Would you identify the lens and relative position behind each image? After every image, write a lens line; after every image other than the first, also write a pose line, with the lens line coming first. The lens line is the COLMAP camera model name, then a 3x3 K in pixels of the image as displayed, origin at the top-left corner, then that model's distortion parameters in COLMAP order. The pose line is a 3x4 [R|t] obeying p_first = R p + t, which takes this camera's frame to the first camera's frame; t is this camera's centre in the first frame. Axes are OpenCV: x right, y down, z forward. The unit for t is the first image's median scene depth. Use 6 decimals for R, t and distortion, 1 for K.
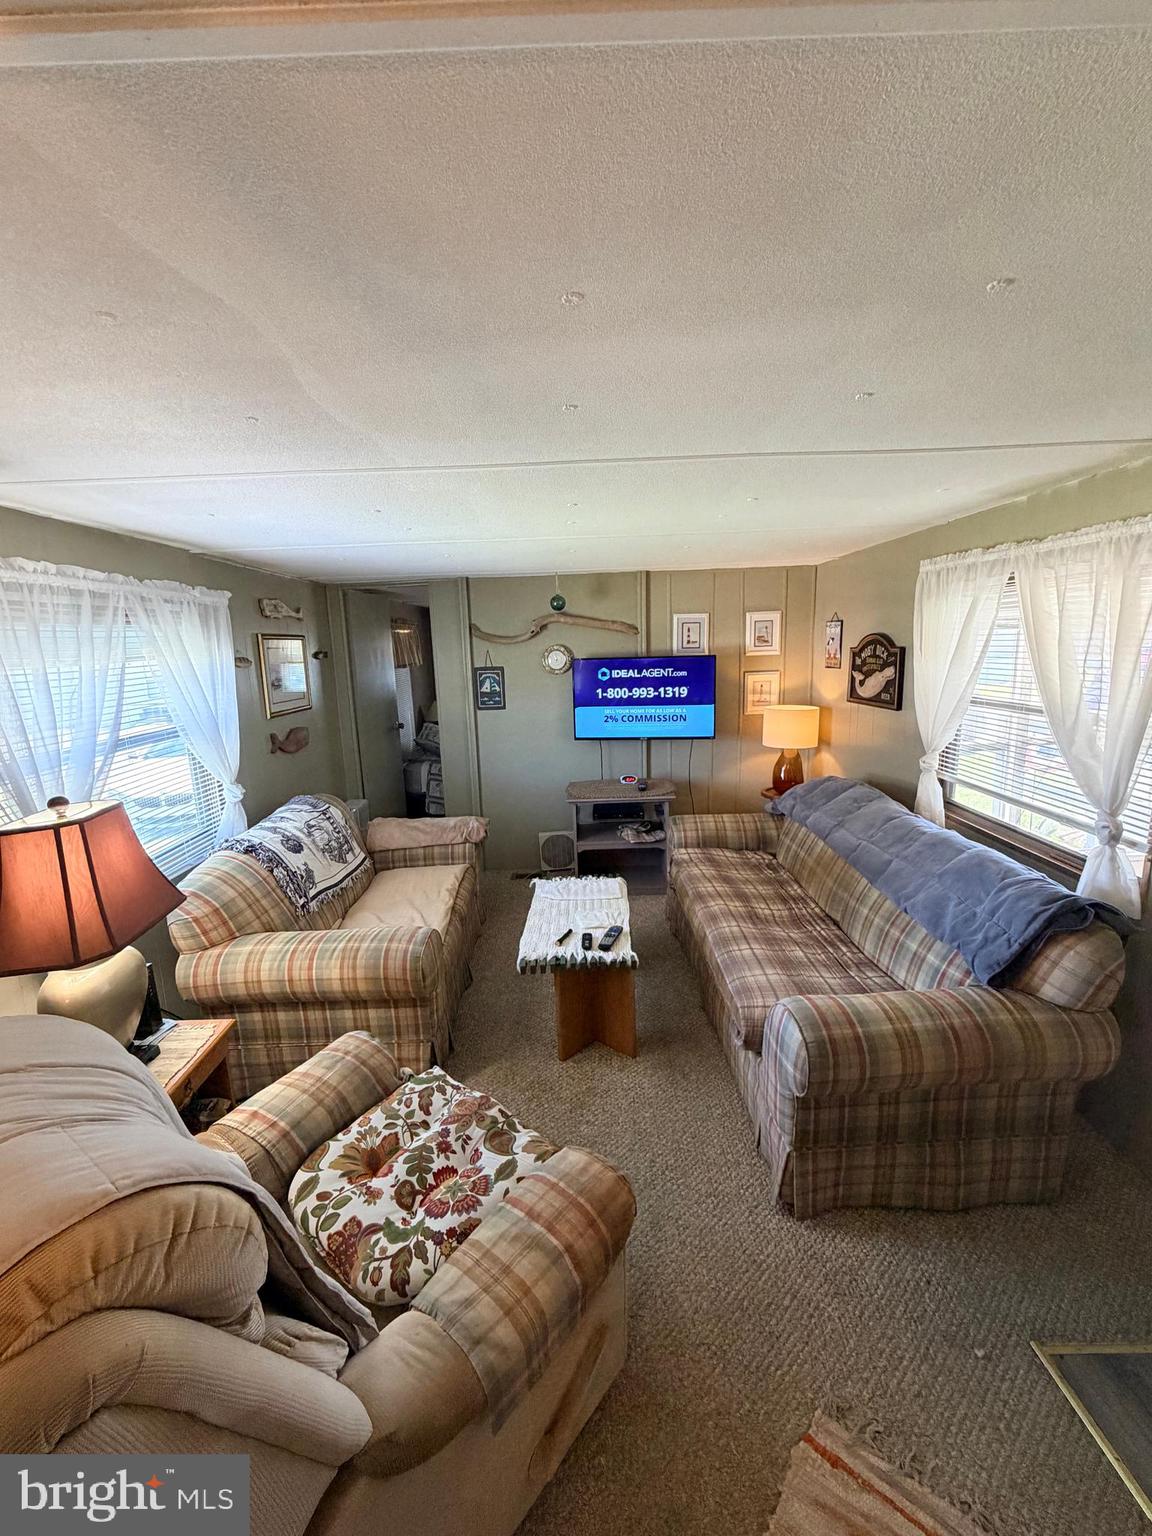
lens RADIAL K [[627.9, 0, 570.9], [0, 627.9, 765.7], [0, 0, 1]] dist [-0.002074, 0.000003]
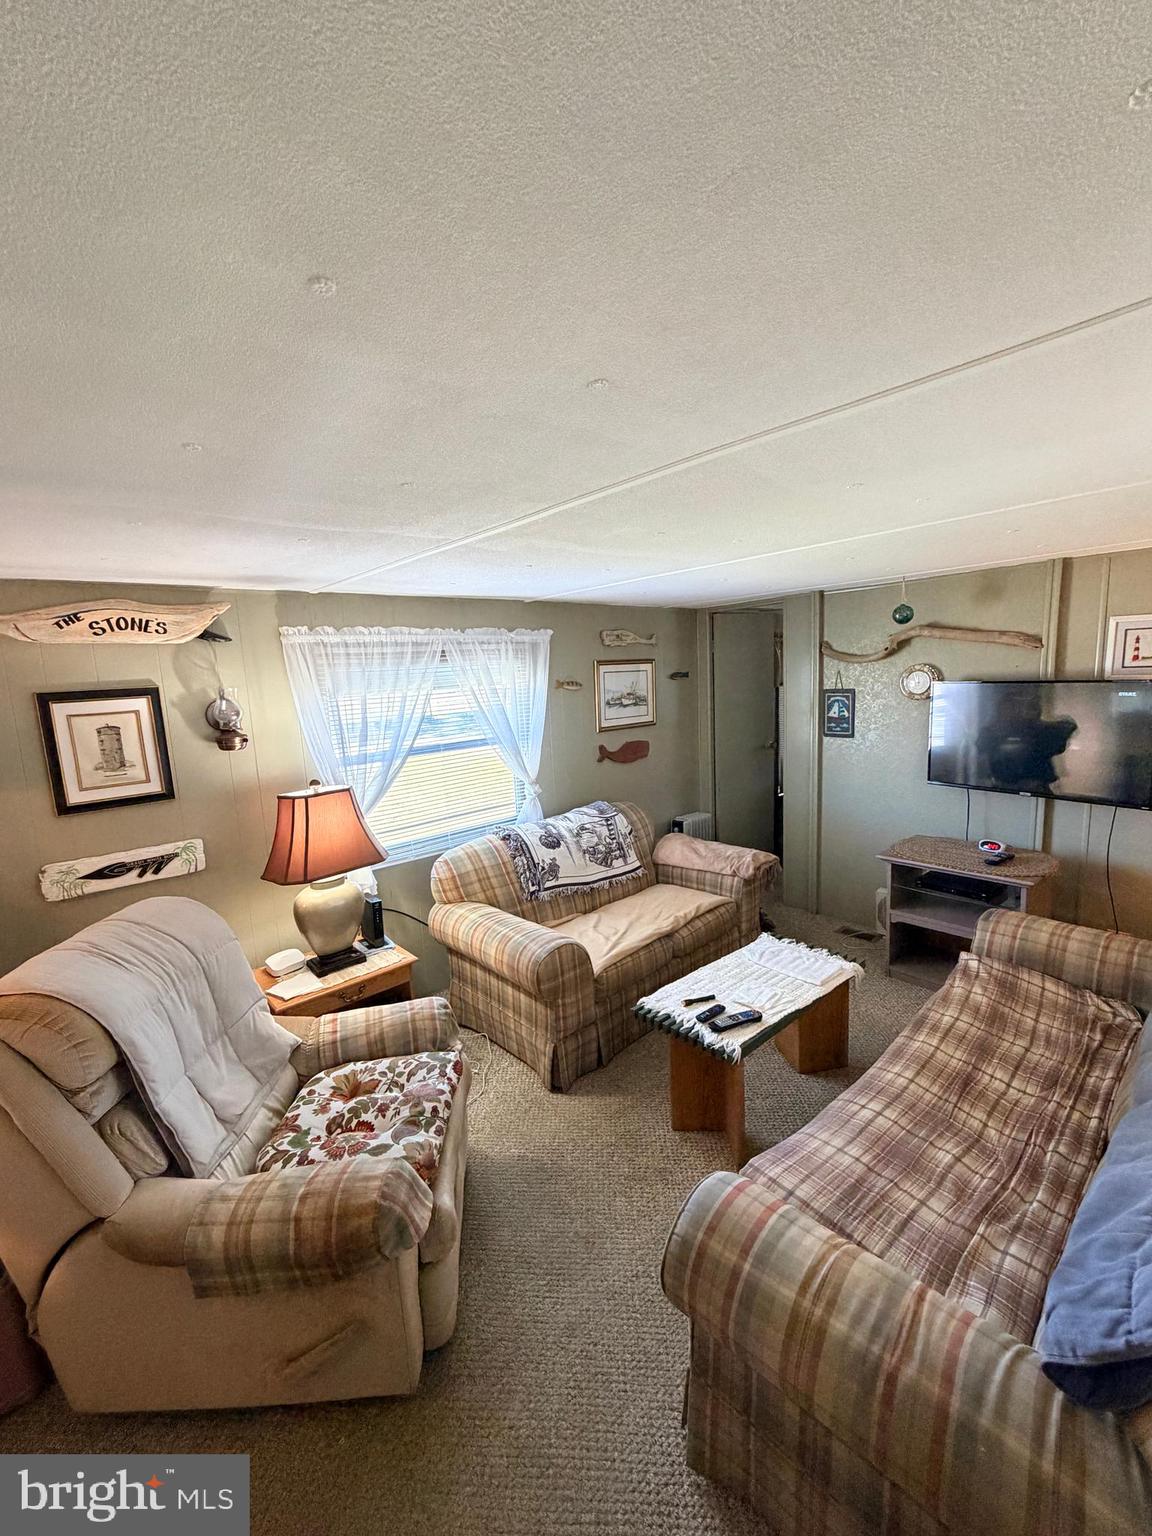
lens RADIAL K [[627.9, 0, 582.9], [0, 627.9, 767.9], [0, 0, 1]] dist [-0.002074, 0.000003]
pose [[0.677936, 0.112748, -0.726424, 0.487610], [-0.115651, 0.992221, 0.046071, -0.080028], [0.725967, 0.052778, 0.685701, 0.237081]]
